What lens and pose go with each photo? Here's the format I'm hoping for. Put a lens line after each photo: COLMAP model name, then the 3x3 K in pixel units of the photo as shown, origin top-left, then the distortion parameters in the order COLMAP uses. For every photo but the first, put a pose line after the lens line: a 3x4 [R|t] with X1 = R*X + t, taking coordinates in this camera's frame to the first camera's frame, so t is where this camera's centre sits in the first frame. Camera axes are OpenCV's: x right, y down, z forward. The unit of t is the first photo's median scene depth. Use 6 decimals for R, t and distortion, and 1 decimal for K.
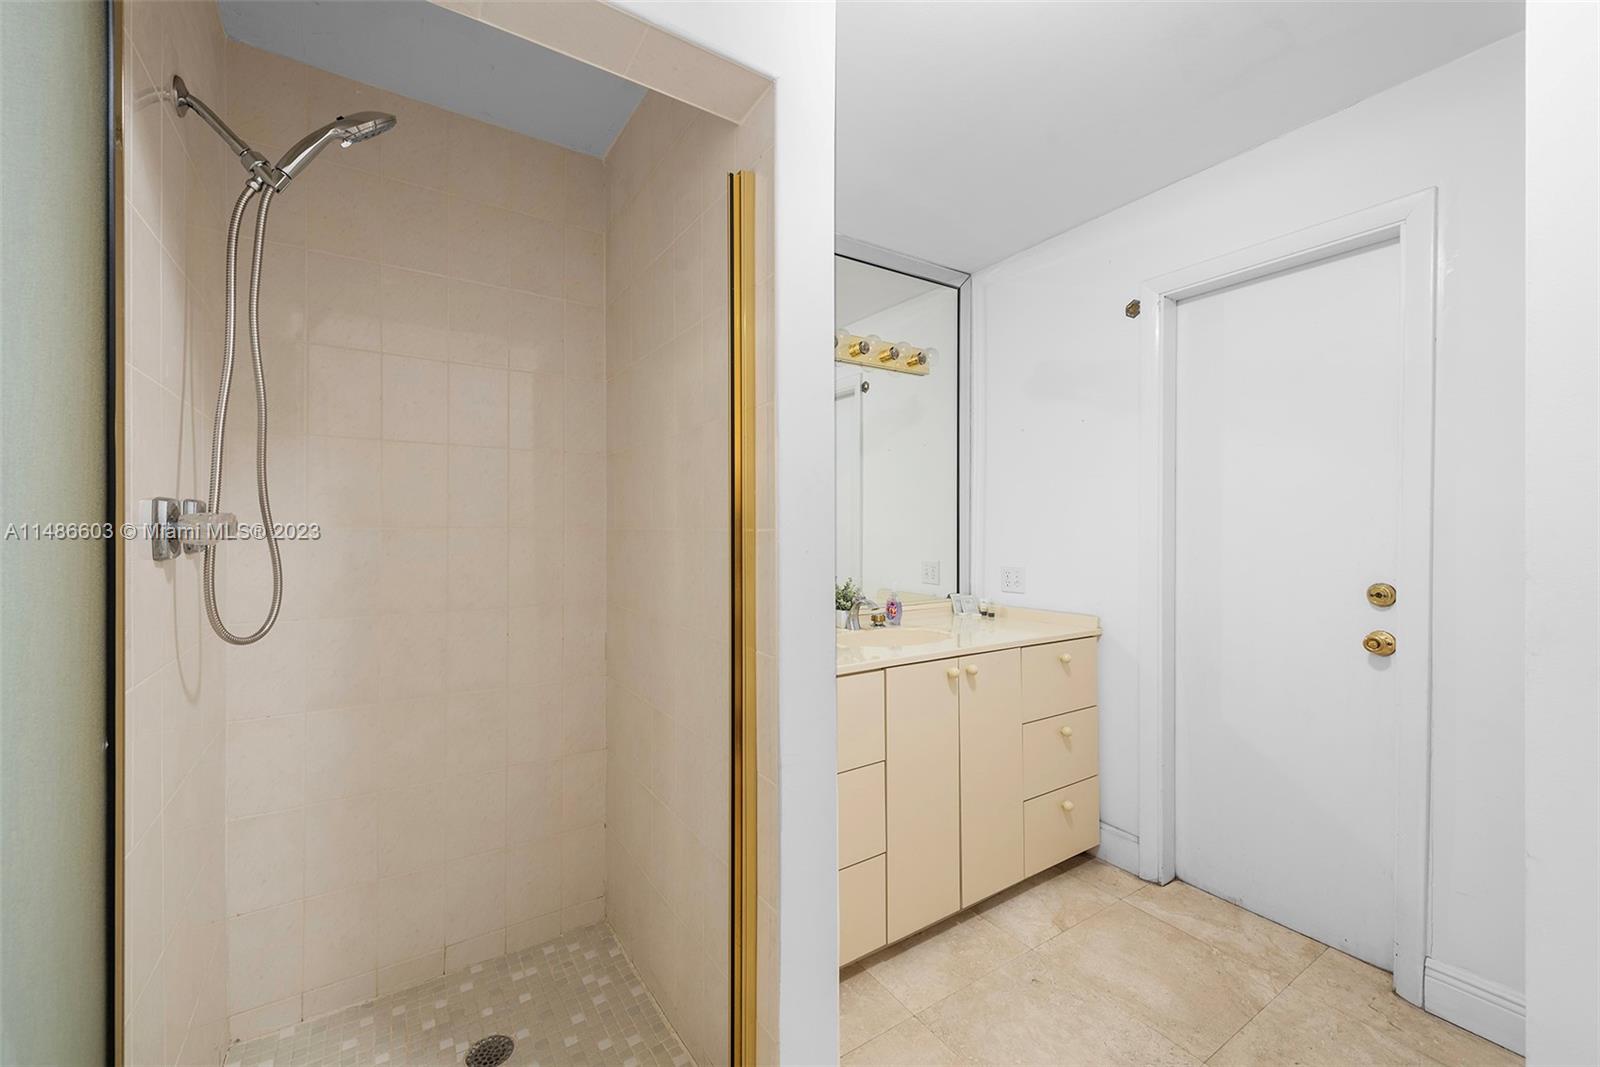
lens RADIAL K [[628.9, 0, 797.1], [0, 628.9, 531.7], [0, 0, 1]] dist [0.010625, -0.000876]
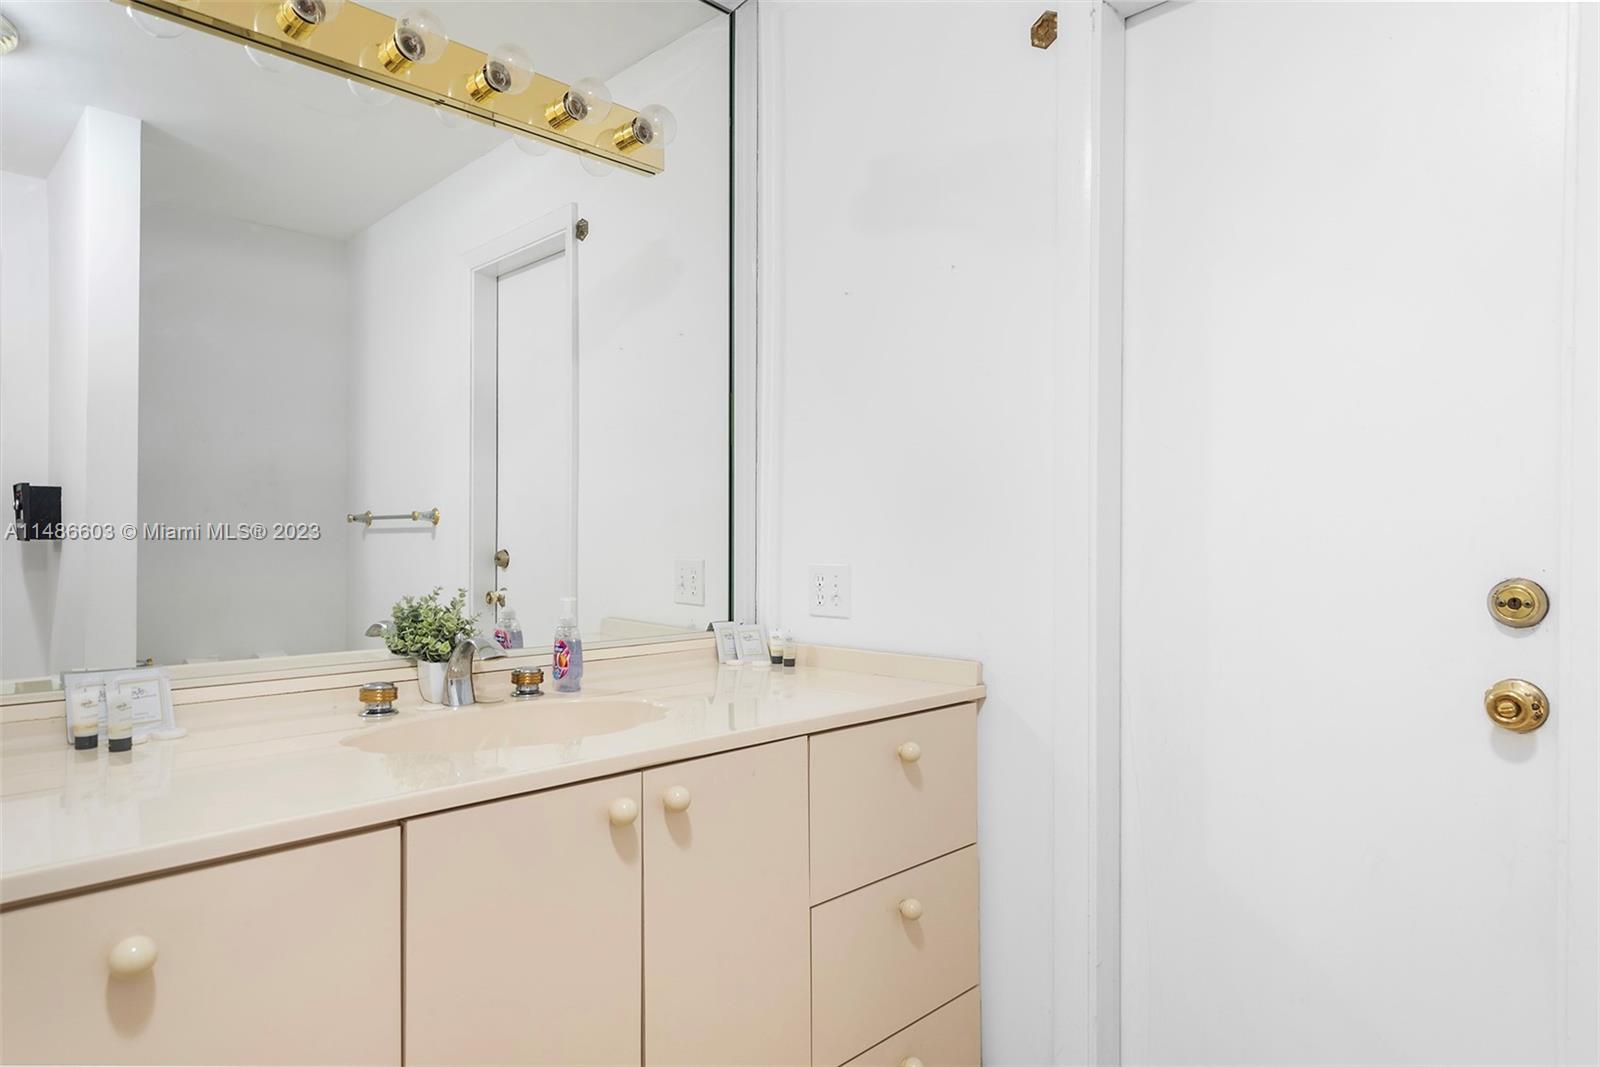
lens RADIAL K [[954.1, 0, 799.7], [0, 954.1, 533.4], [0, 0, 1]] dist [0.021789, -0.001854]
pose [[0.975546, 0.004687, 0.219746, 0.168372], [-0.003531, 0.999978, -0.005649, 0.037637], [-0.219767, 0.004735, 0.975541, 0.288779]]
